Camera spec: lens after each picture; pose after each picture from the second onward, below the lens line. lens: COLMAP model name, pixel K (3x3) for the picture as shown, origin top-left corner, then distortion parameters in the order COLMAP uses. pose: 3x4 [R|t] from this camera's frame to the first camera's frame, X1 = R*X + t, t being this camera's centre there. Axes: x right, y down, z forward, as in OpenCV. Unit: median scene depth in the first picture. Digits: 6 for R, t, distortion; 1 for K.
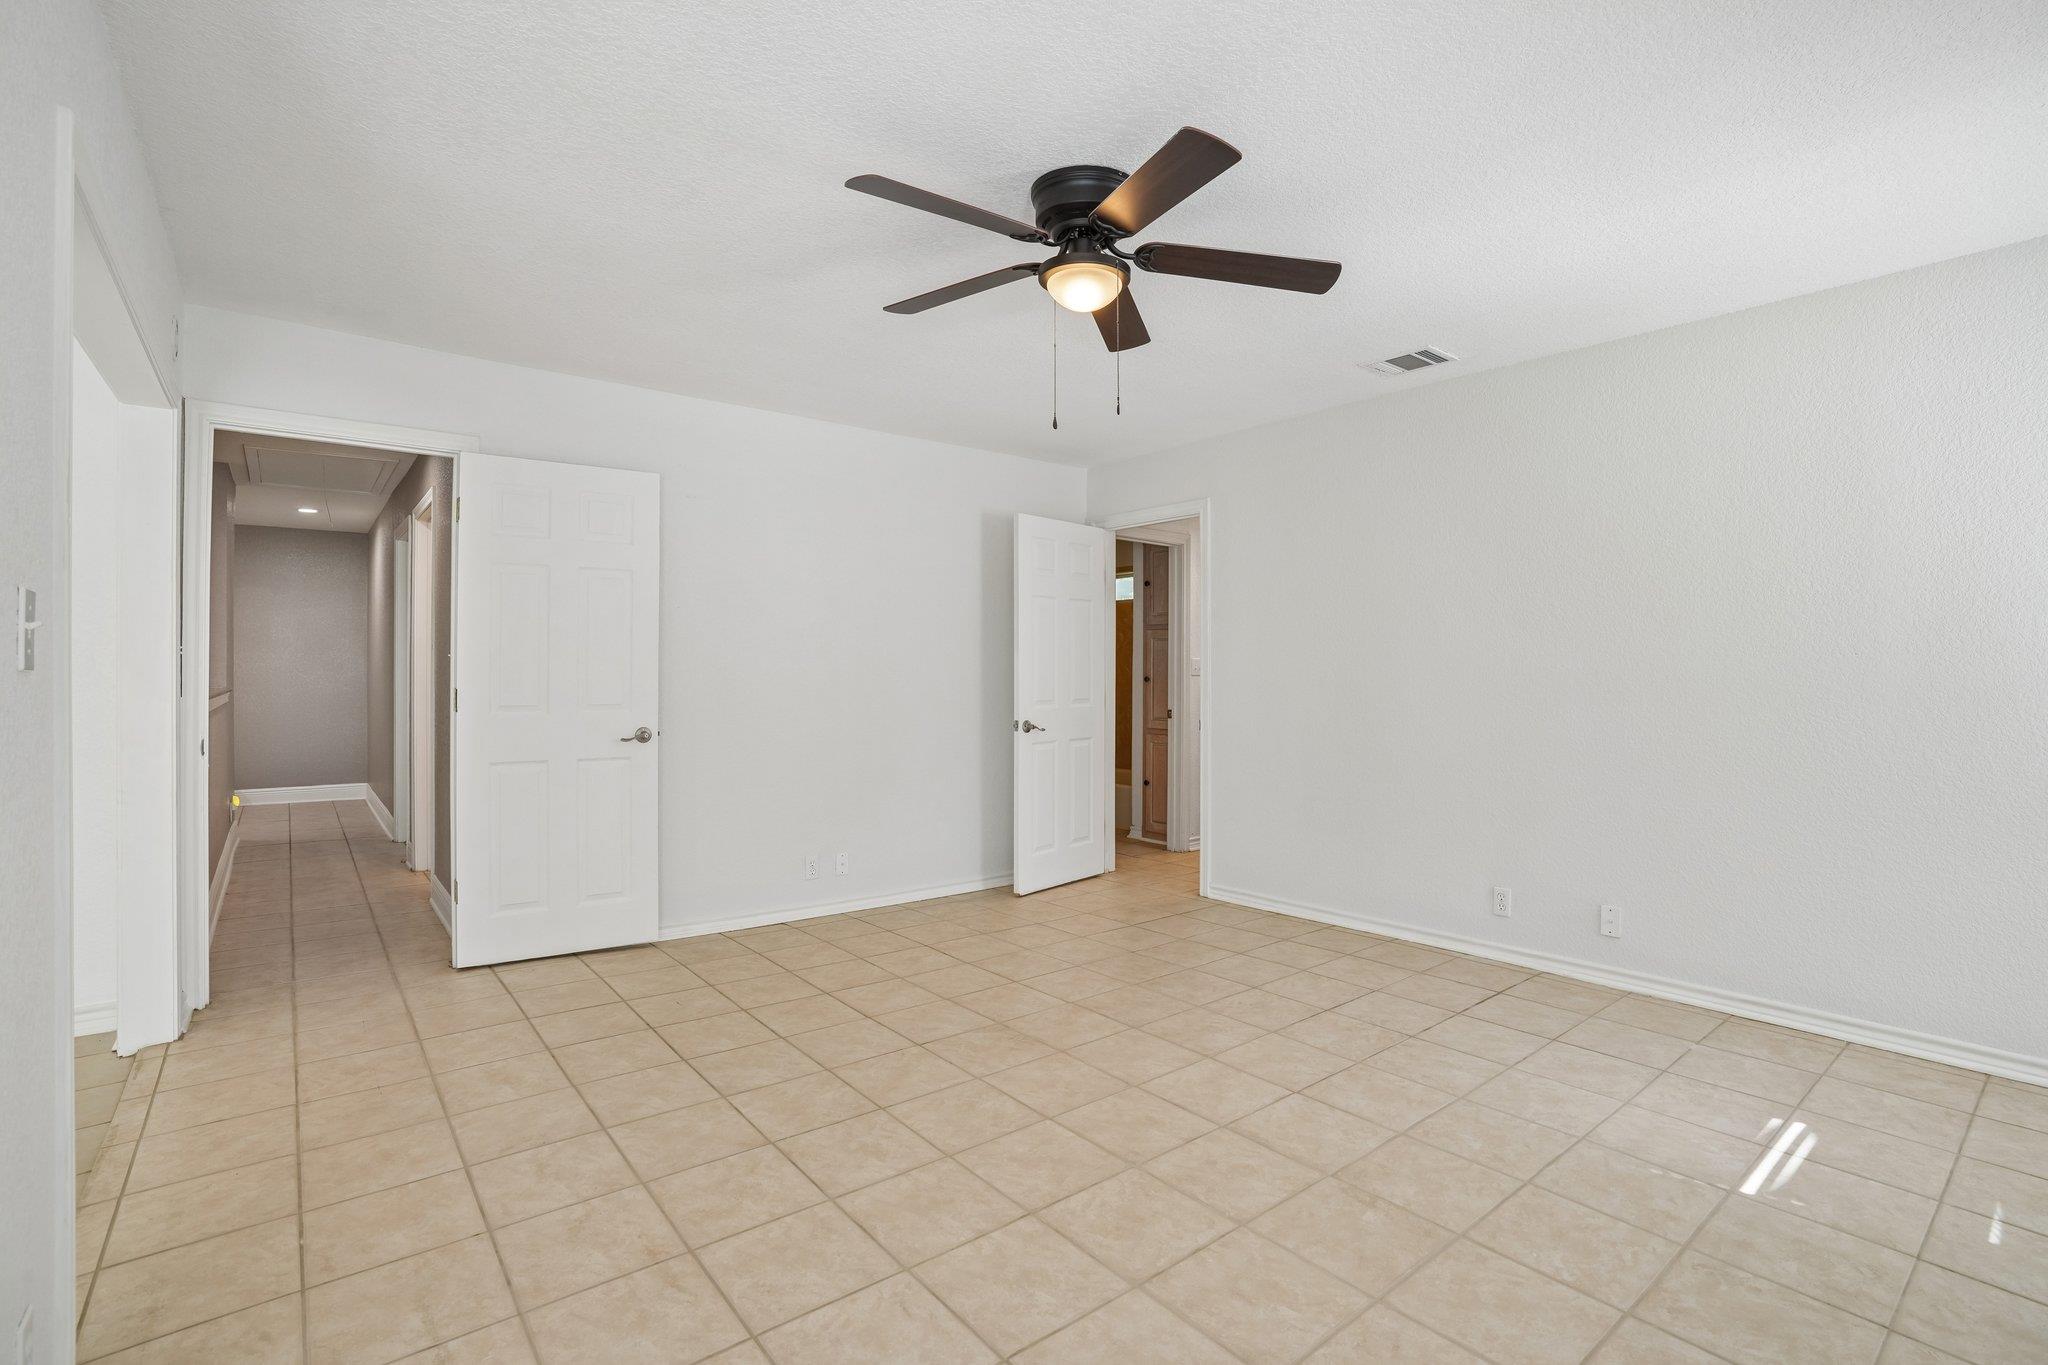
lens RADIAL K [[936.6, 0, 1030.4], [0, 936.6, 676.3], [0, 0, 1]] dist [-0.029485, 0.009521]
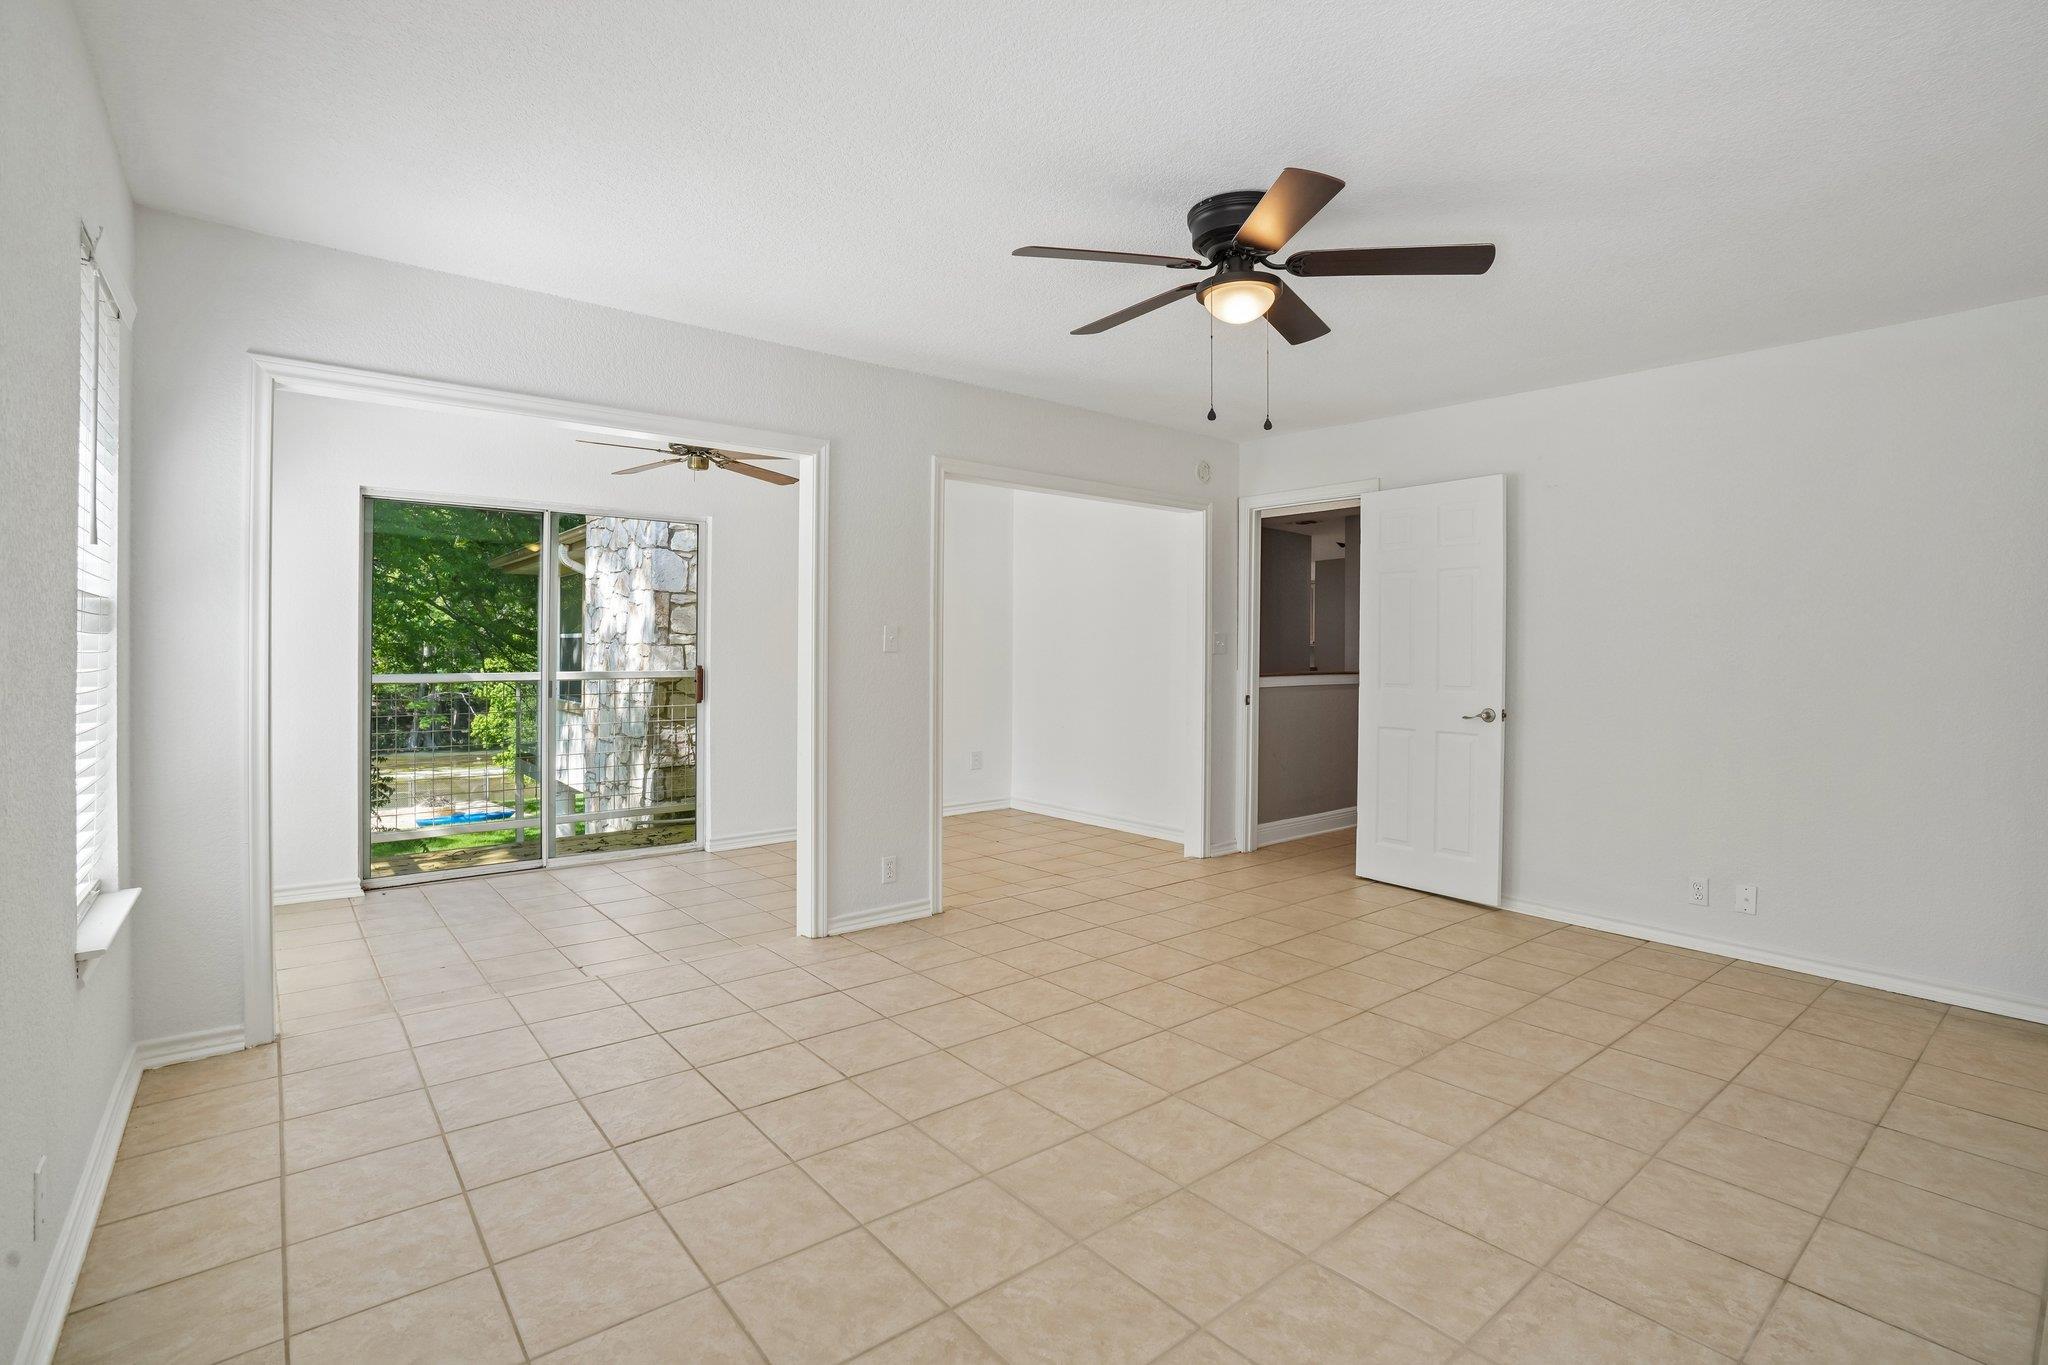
lens RADIAL K [[936.6, 0, 1023.7], [0, 936.6, 671.6], [0, 0, 1]] dist [-0.029485, 0.009521]
pose [[0.008754, 0.007967, -0.999930, 0.983701], [-0.003701, 0.999962, 0.007934, 0.007312], [0.999955, 0.003632, 0.008784, 0.647478]]
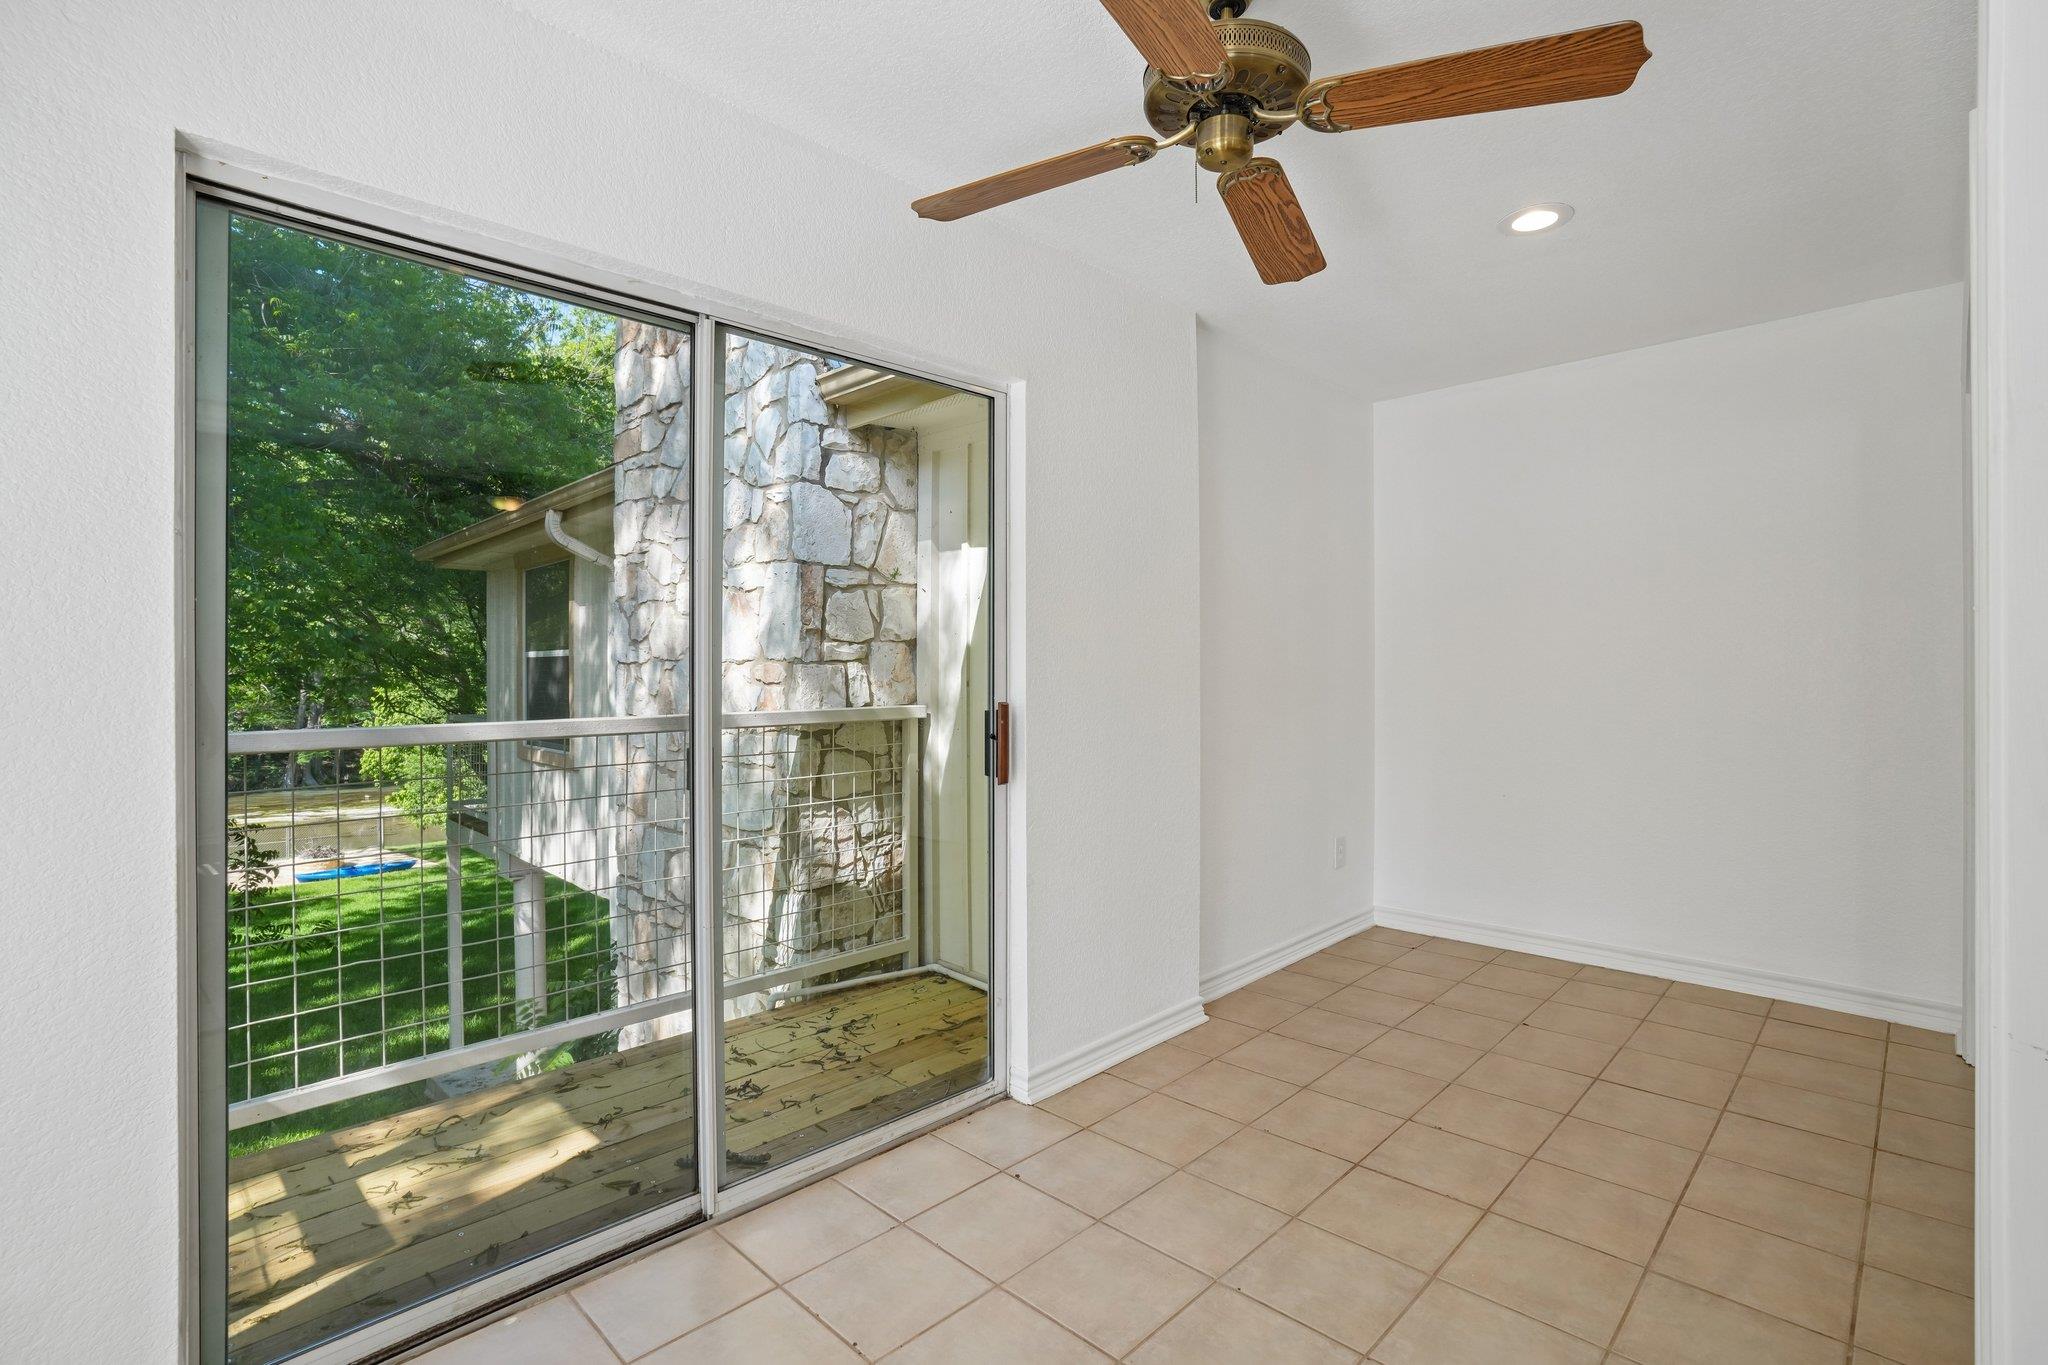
lens RADIAL K [[936.6, 0, 1031.1], [0, 936.6, 684.9], [0, 0, 1]] dist [-0.029485, 0.009521]
pose [[0.104645, 0.003243, -0.994504, 0.608494], [0.011742, 0.999921, 0.004496, 0.001406], [0.994440, -0.012148, 0.104598, 0.390240]]
